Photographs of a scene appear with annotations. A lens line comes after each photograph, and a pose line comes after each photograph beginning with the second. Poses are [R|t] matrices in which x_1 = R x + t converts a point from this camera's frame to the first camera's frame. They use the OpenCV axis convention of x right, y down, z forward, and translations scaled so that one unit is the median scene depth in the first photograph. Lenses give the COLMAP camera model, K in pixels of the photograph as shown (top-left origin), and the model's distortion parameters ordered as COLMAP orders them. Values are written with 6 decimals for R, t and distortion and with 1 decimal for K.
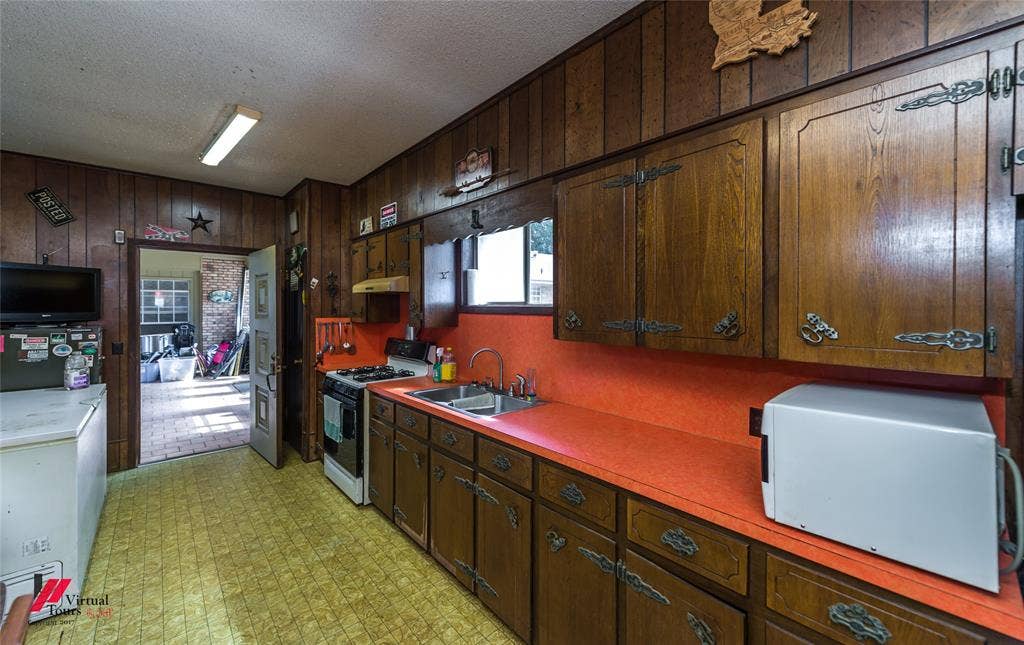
lens RADIAL K [[398.8, 0, 511.8], [0, 398.8, 308.2], [0, 0, 1]] dist [0.000933, -0.000289]
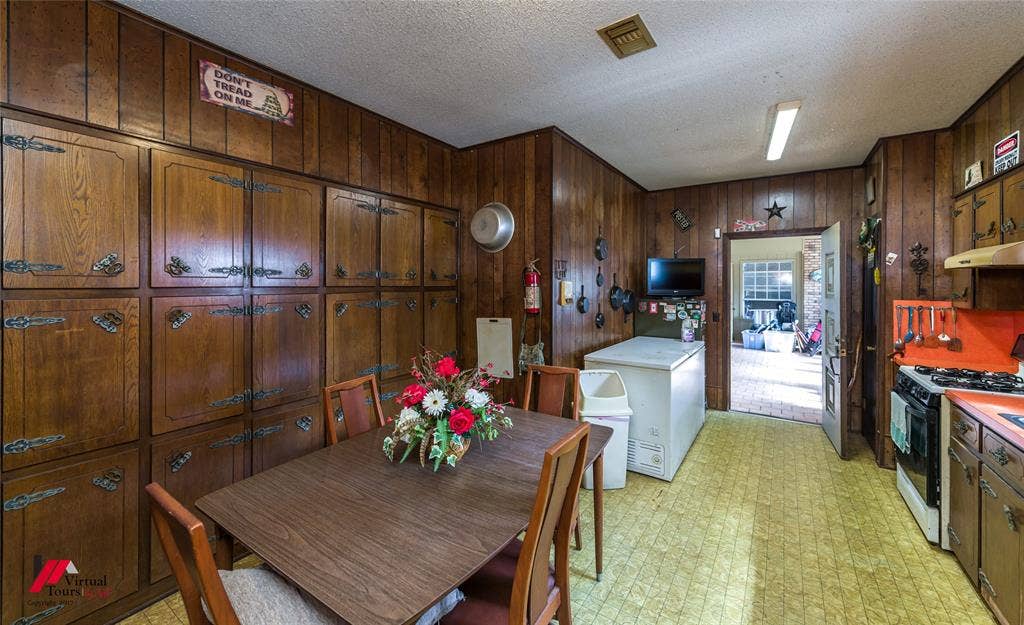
lens RADIAL K [[398.3, 0, 508.6], [0, 398.3, 284.6], [0, 0, 1]] dist [-0.000805, -0.000088]
pose [[0.235202, 0.000160, -0.971947, 0.134451], [-0.005801, 0.999982, -0.001239, -0.002101], [0.971929, 0.005930, 0.235198, 0.012712]]
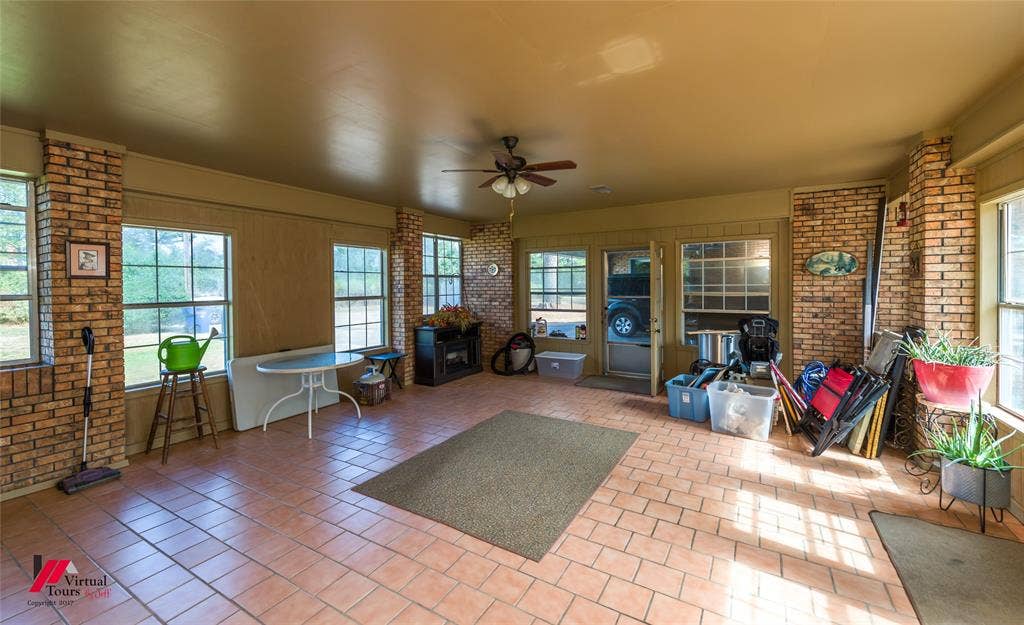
lens RADIAL K [[398.3, 0, 508.6], [0, 398.3, 284.6], [0, 0, 1]] dist [-0.000805, -0.000088]
pose [[0.270090, -0.003930, -0.962827, -0.922991], [-0.005045, 0.999972, -0.005497, 0.002847], [0.962822, 0.006342, 0.270063, 1.236212]]
